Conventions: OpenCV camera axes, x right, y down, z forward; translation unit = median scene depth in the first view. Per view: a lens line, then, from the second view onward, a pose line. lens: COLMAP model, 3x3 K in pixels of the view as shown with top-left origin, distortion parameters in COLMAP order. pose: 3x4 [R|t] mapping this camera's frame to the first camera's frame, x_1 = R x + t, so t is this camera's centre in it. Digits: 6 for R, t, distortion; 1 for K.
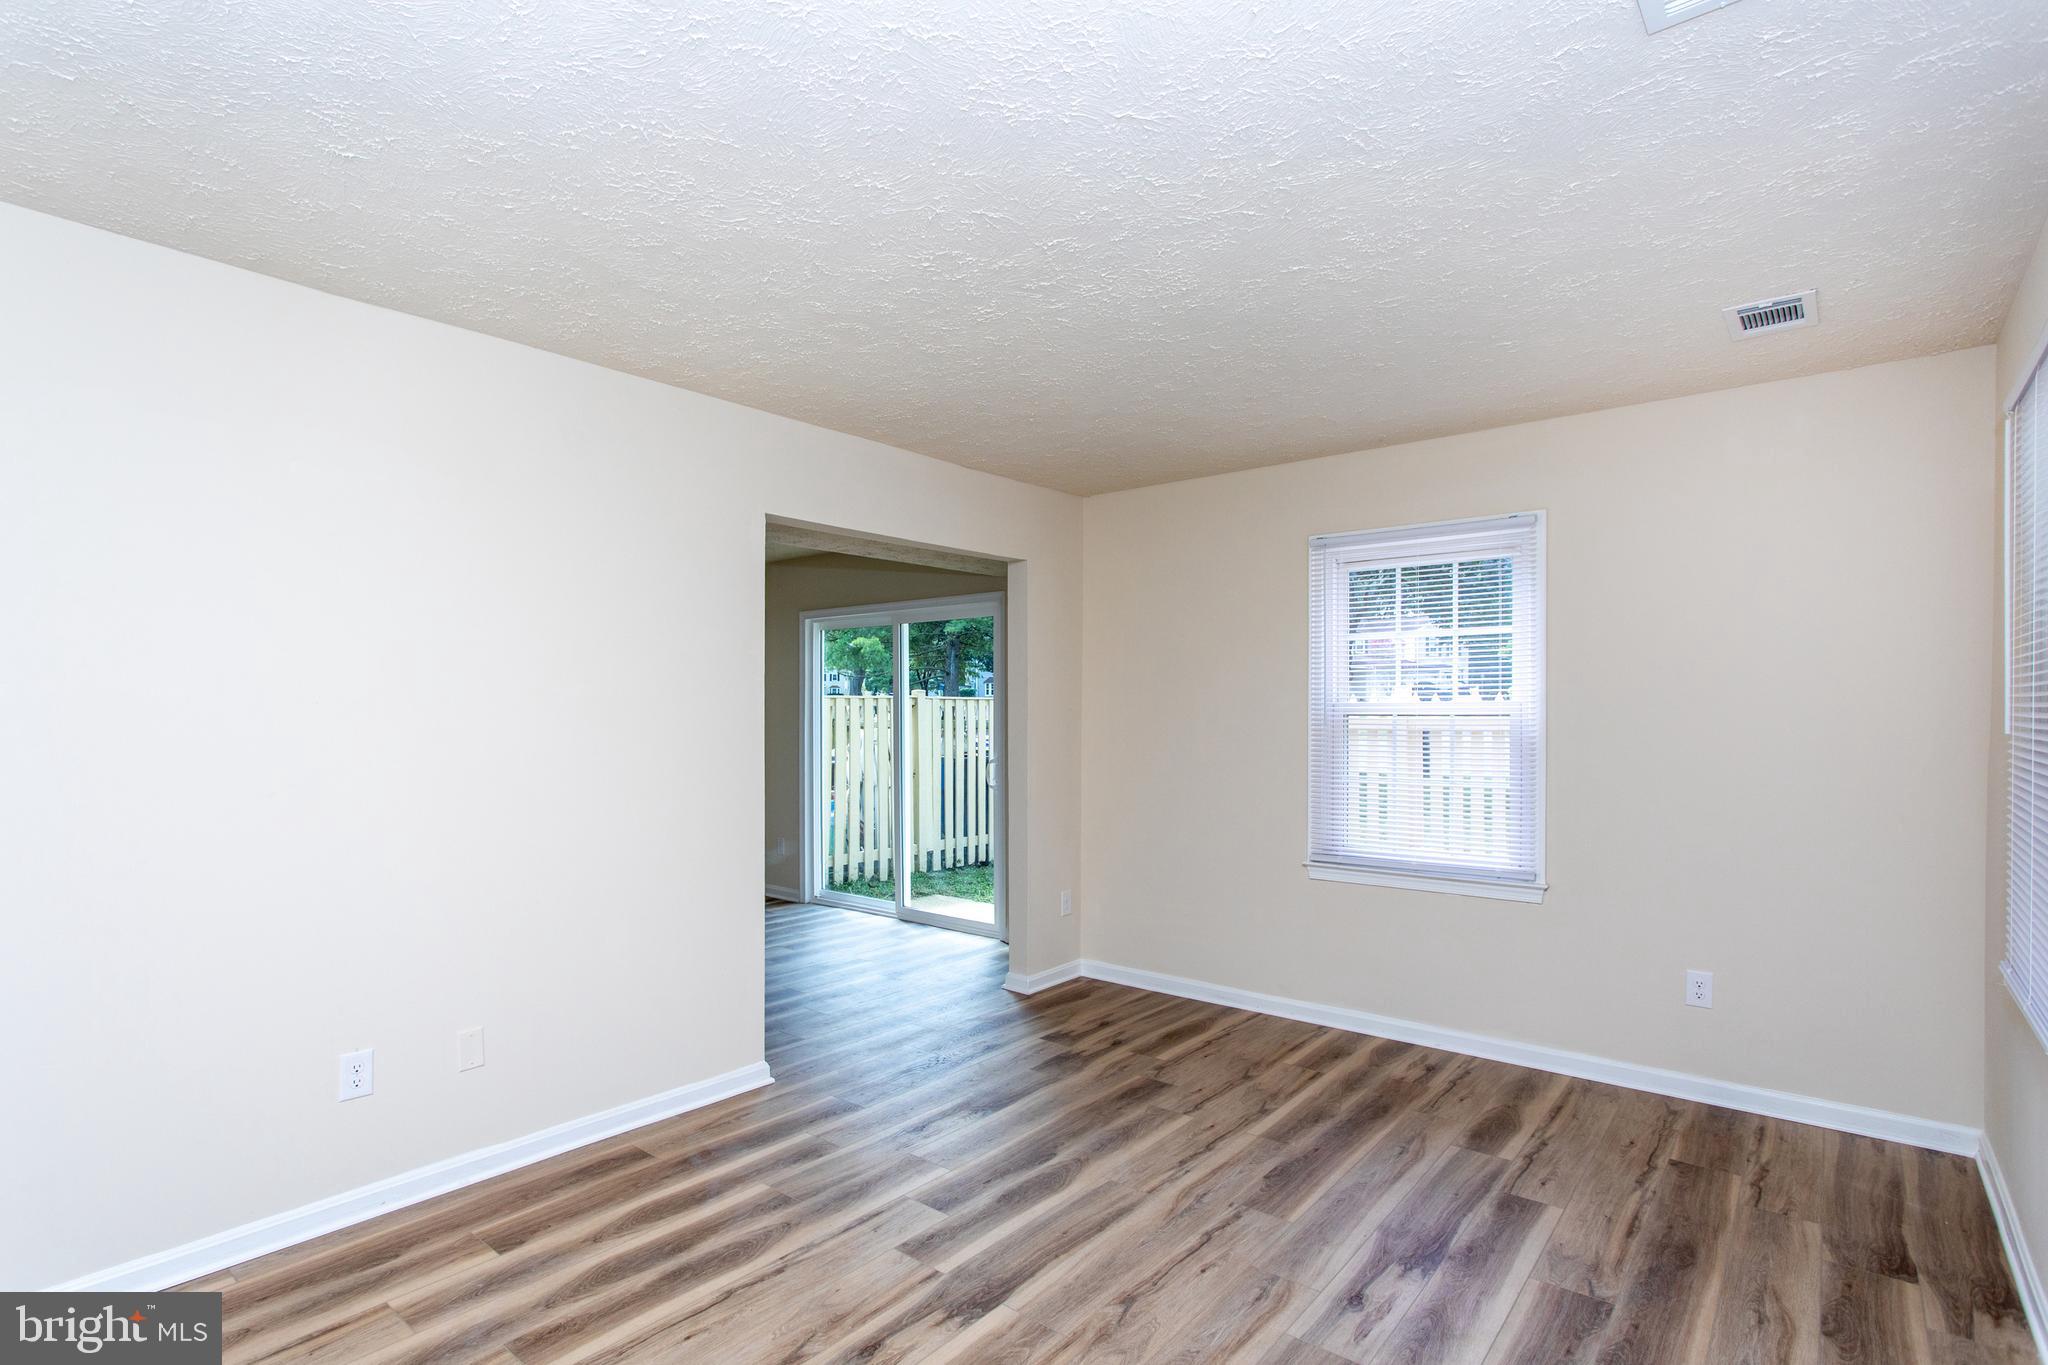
lens RADIAL K [[1006.9, 0, 1026.5], [0, 1006.9, 717.3], [0, 0, 1]] dist [-0.002213, 0.001232]
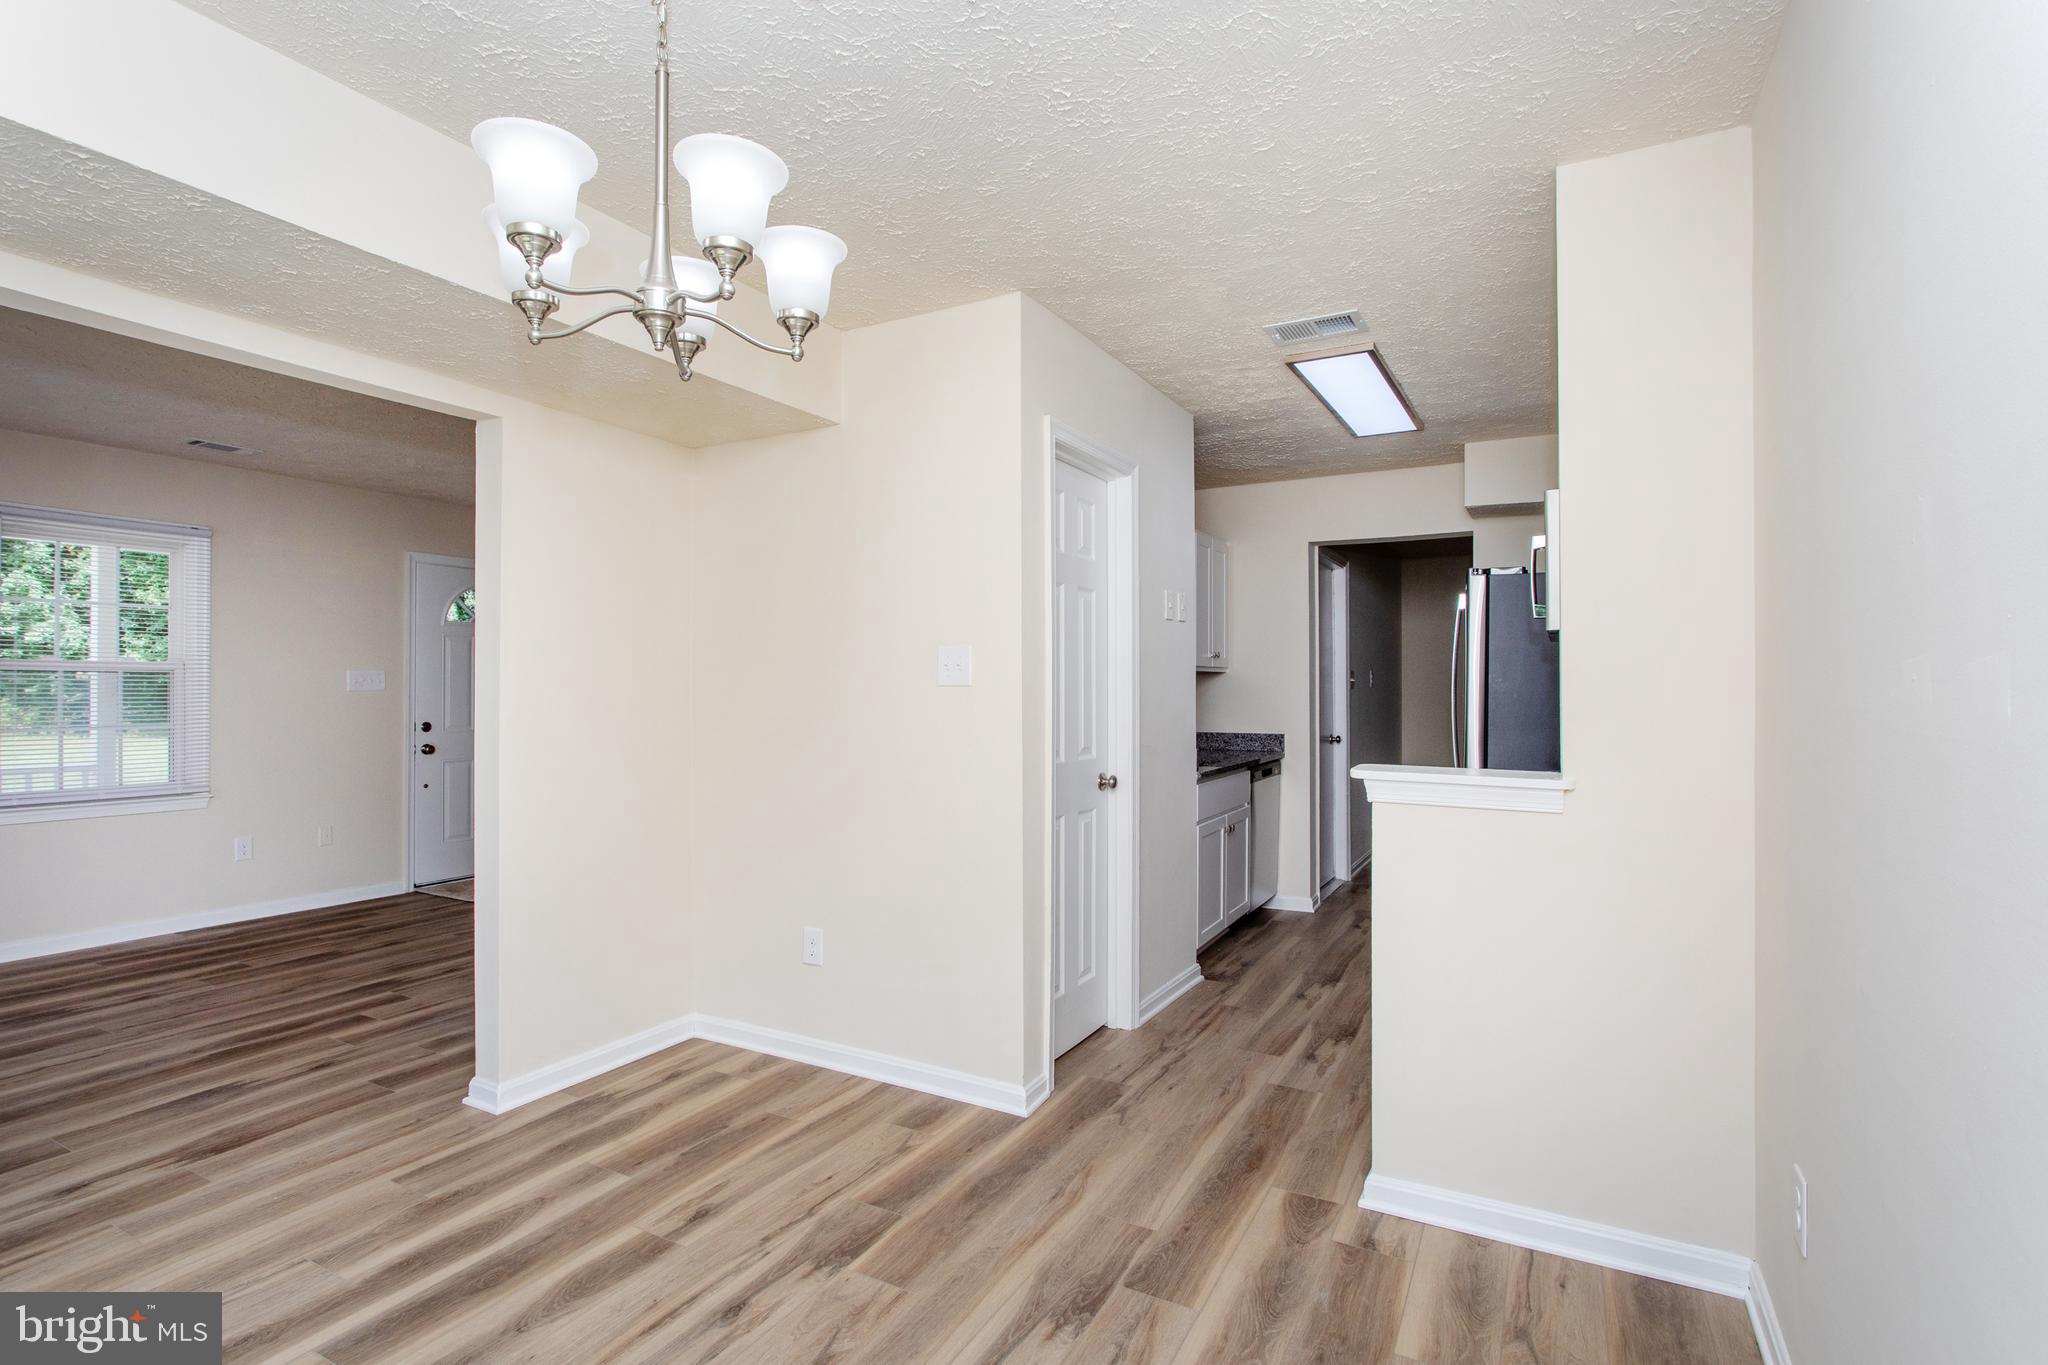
lens RADIAL K [[980.5, 0, 1012.5], [0, 980.5, 682.0], [0, 0, 1]] dist [-0.018100, 0.007461]
pose [[-0.984194, -0.004180, -0.177044, -0.592786], [-0.003072, 0.999974, -0.006532, 0.024779], [0.177067, -0.005885, -0.984181, 2.020896]]
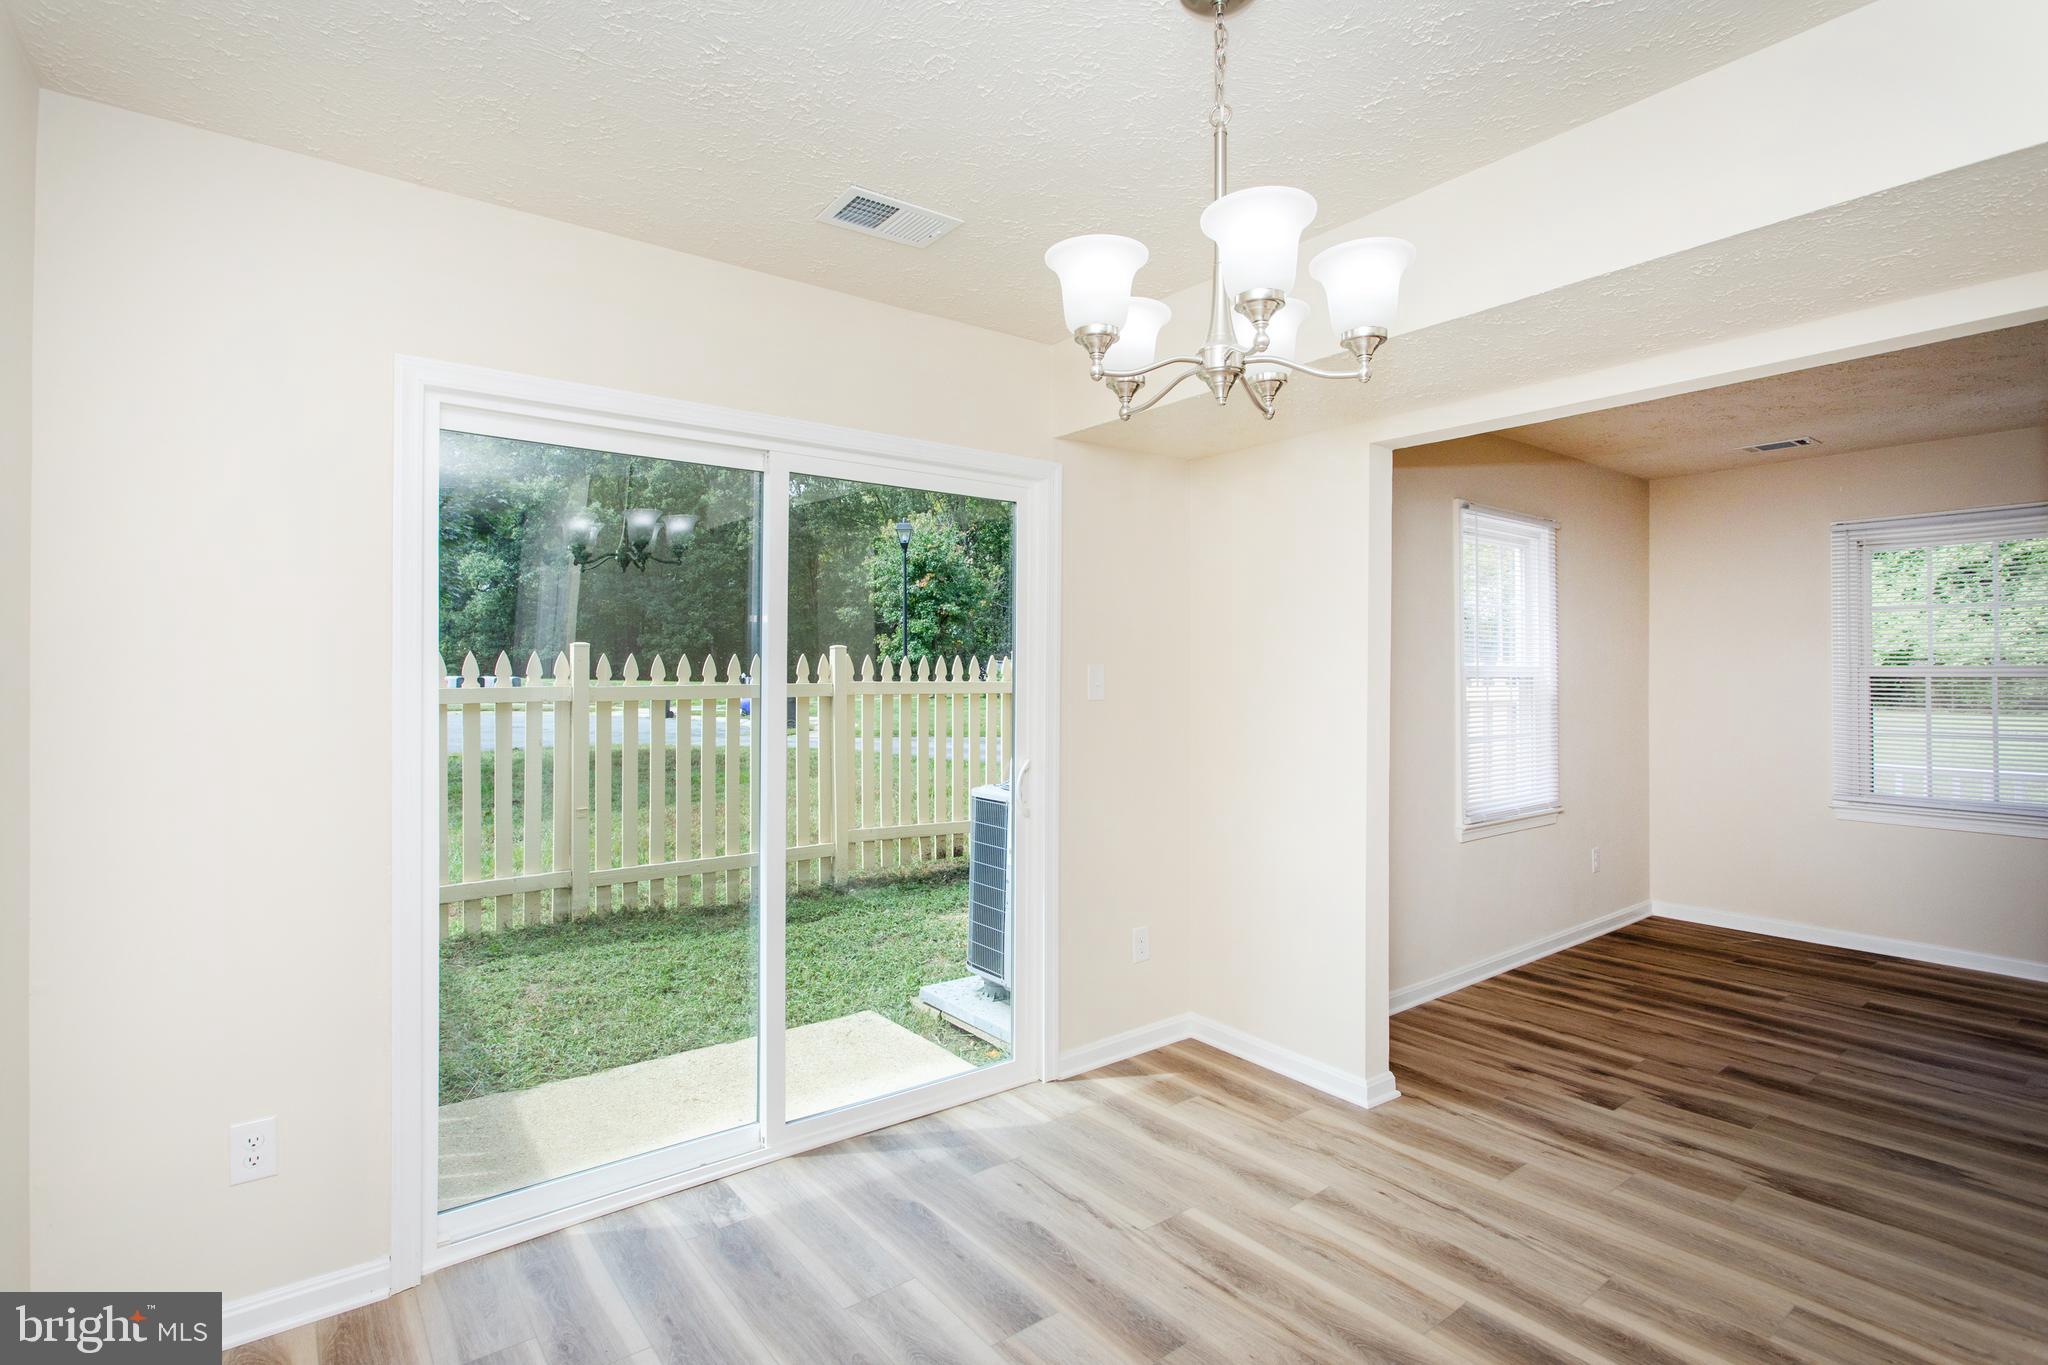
lens RADIAL K [[980.5, 0, 1012.5], [0, 980.5, 682.0], [0, 0, 1]] dist [-0.018100, 0.007461]
pose [[0.232224, -0.005122, 0.972649, -0.968256], [0.004602, 0.999981, 0.004167, -0.002372], [-0.972651, 0.003508, 0.232243, 1.558185]]
